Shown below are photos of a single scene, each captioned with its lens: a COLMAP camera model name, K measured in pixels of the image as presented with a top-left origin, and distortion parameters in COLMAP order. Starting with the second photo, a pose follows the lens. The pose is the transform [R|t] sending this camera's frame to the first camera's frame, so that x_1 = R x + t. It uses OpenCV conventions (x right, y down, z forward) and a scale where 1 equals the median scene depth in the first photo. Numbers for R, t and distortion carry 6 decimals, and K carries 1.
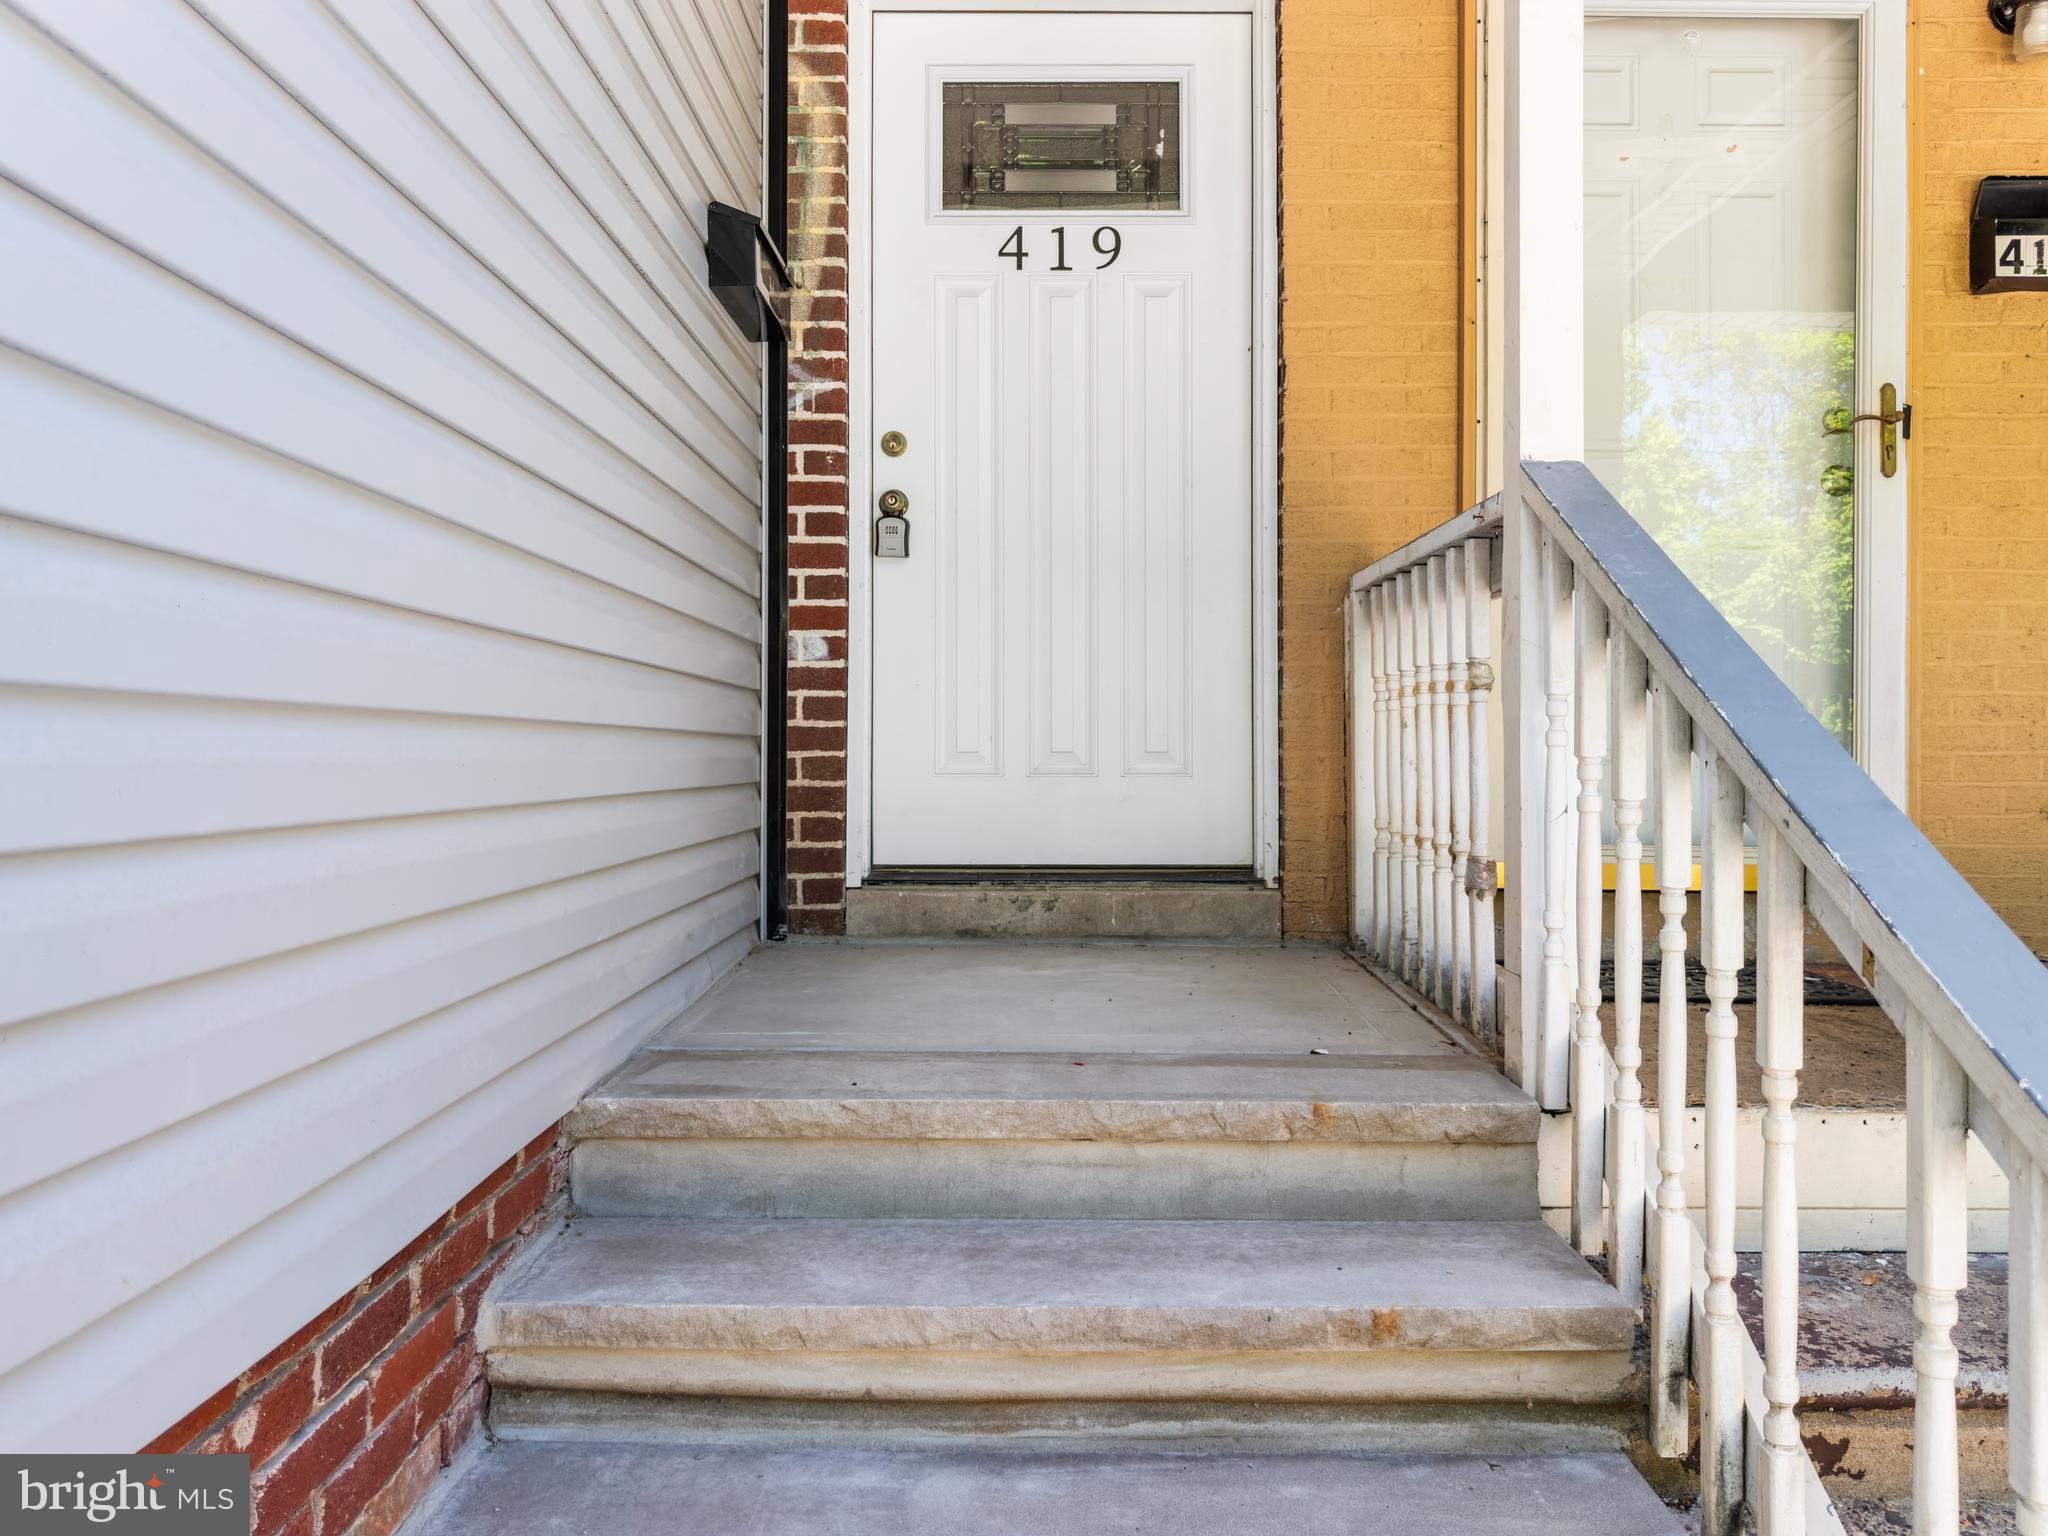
lens RADIAL K [[1422.6, 0, 1022.8], [0, 1422.6, 760.5], [0, 0, 1]] dist [0.007339, -0.002144]
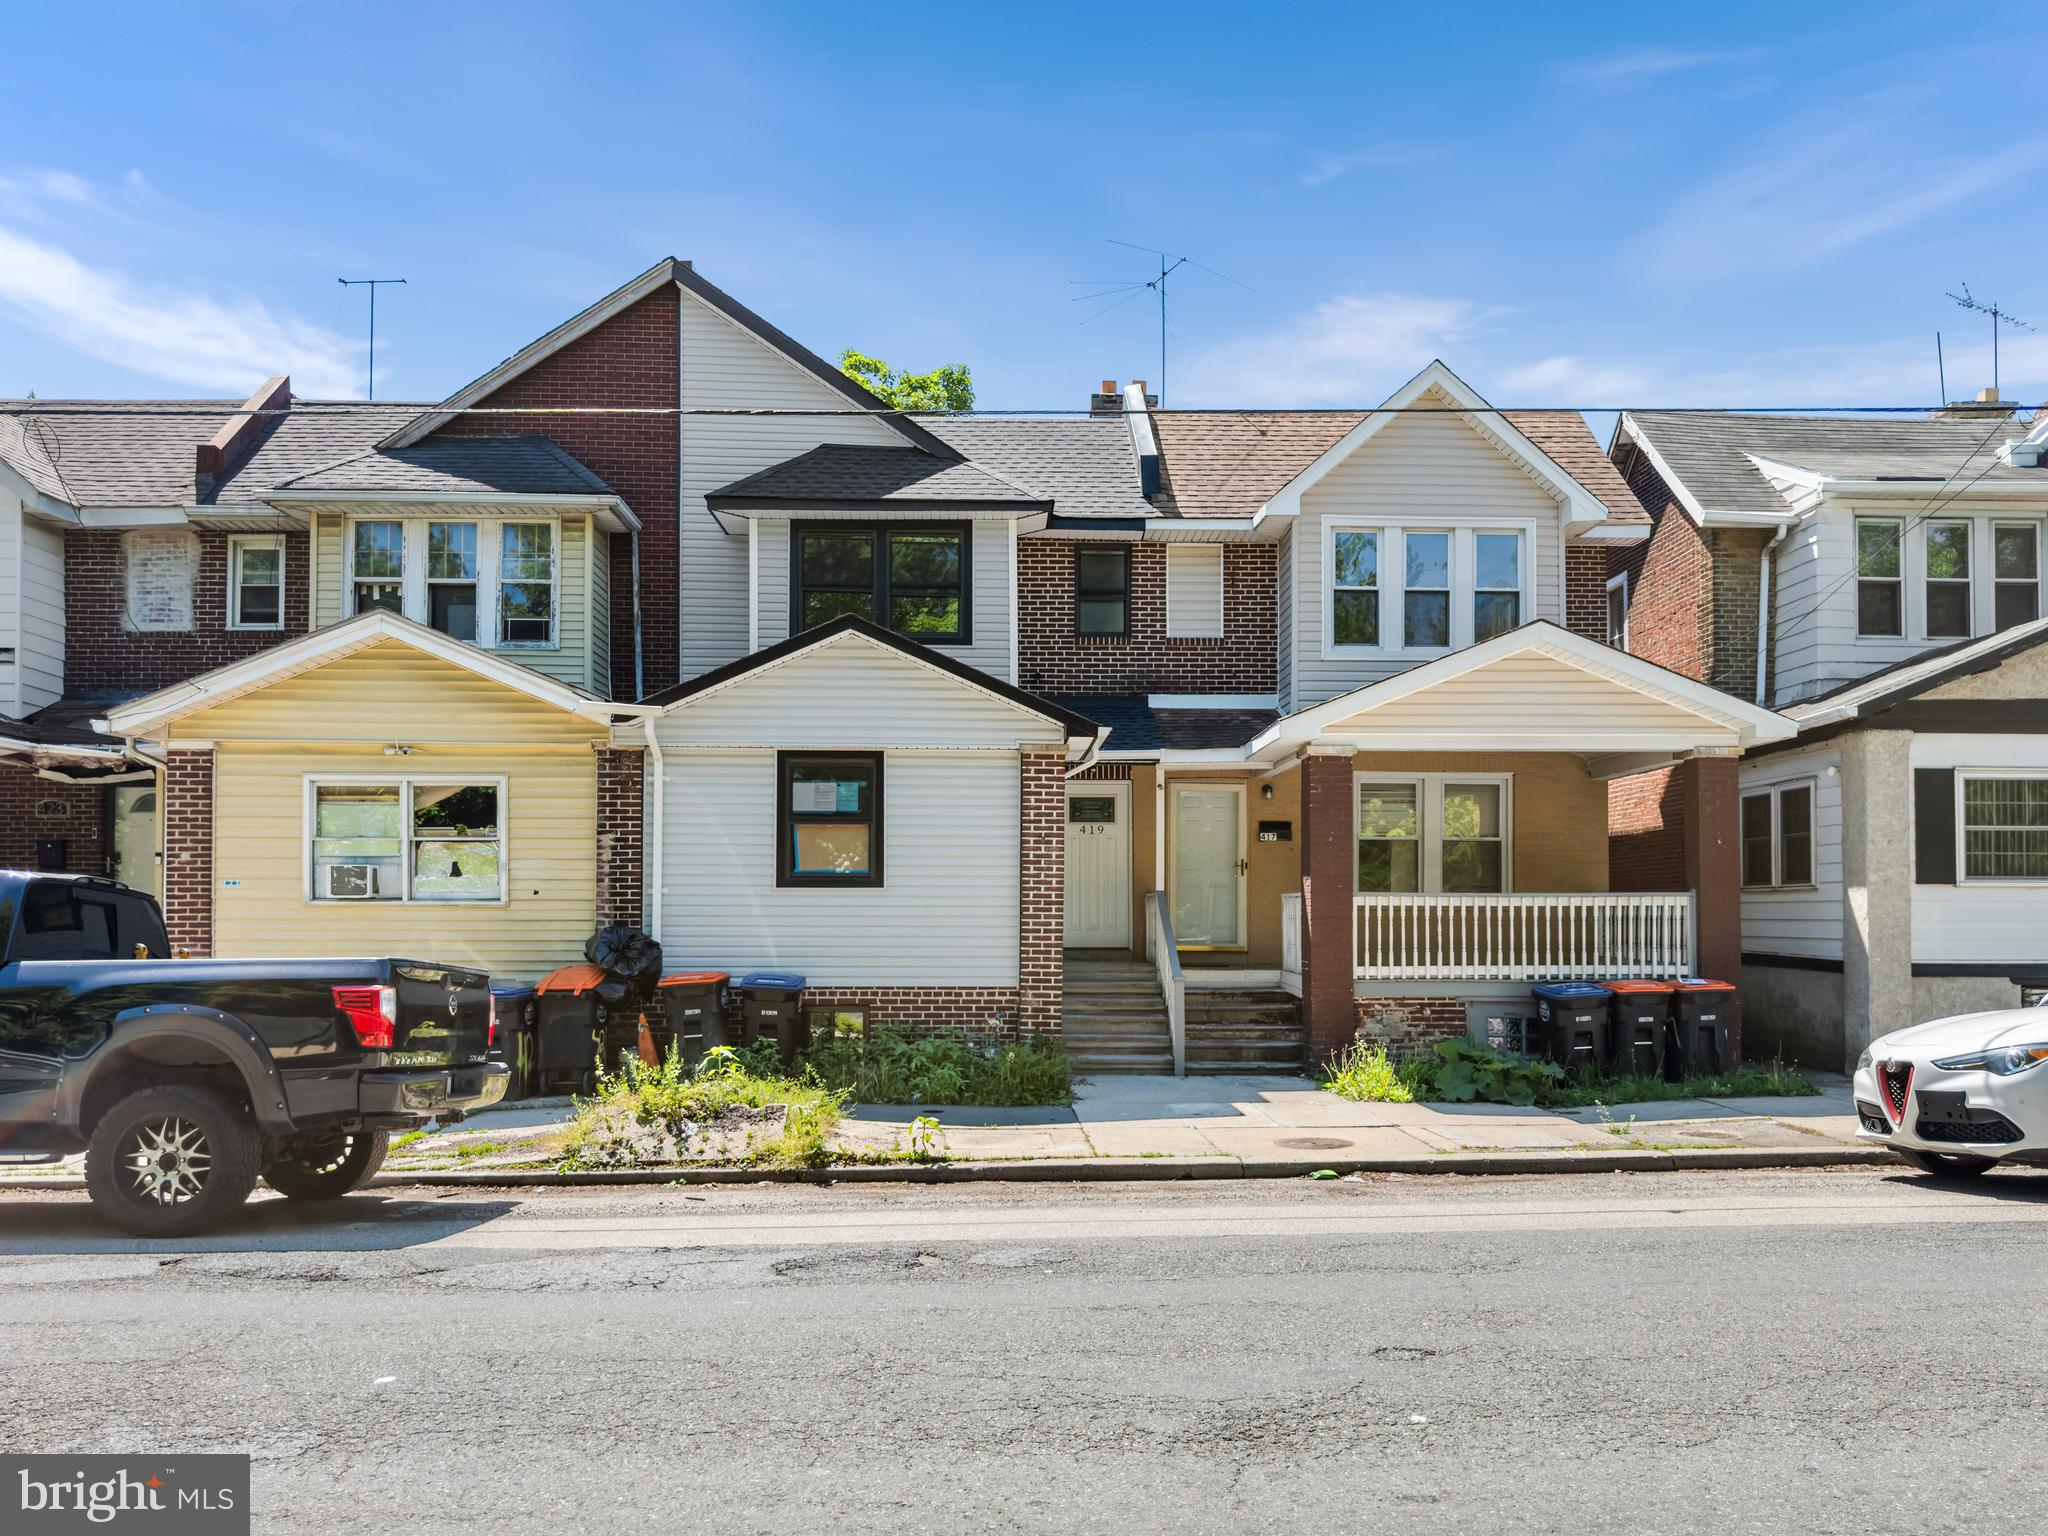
lens RADIAL K [[1422.6, 0, 1044.6], [0, 1422.6, 784.9], [0, 0, 1]] dist [0.007339, -0.002144]
pose [[0.999024, 0.003394, 0.044050, -0.386390], [-0.003444, 0.999994, 0.001060, -0.537555], [-0.044046, -0.001211, 0.999029, -4.320046]]
